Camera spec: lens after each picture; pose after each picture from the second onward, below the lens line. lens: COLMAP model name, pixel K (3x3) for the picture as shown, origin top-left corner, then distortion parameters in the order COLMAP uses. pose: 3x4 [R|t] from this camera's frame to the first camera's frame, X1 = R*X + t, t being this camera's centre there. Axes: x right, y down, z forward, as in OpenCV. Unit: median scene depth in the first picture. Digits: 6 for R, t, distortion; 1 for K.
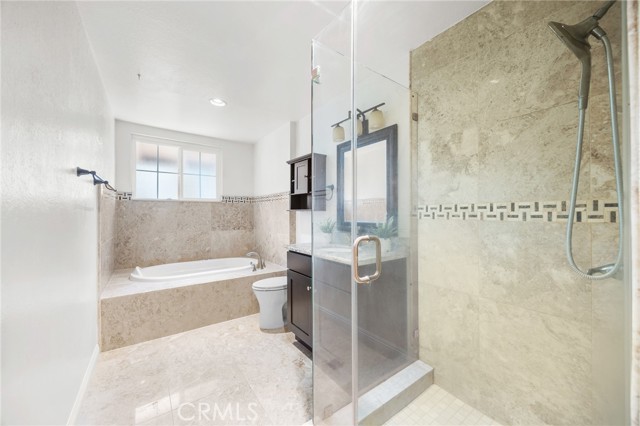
lens RADIAL K [[242.4, 0, 319.6], [0, 242.4, 215.0], [0, 0, 1]] dist [-0.000655, 0.000675]
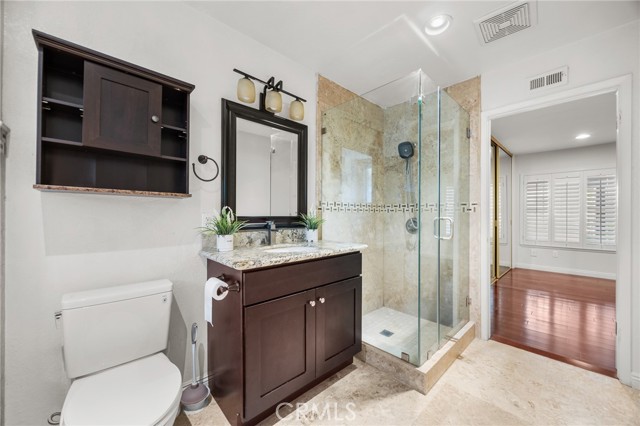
lens RADIAL K [[242.4, 0, 323.3], [0, 242.4, 212.8], [0, 0, 1]] dist [-0.000655, 0.000675]
pose [[-0.128728, -0.002891, 0.991676, -0.894230], [-0.011938, 0.999928, 0.001365, 0.021376], [-0.991608, -0.011663, -0.128754, 1.207146]]
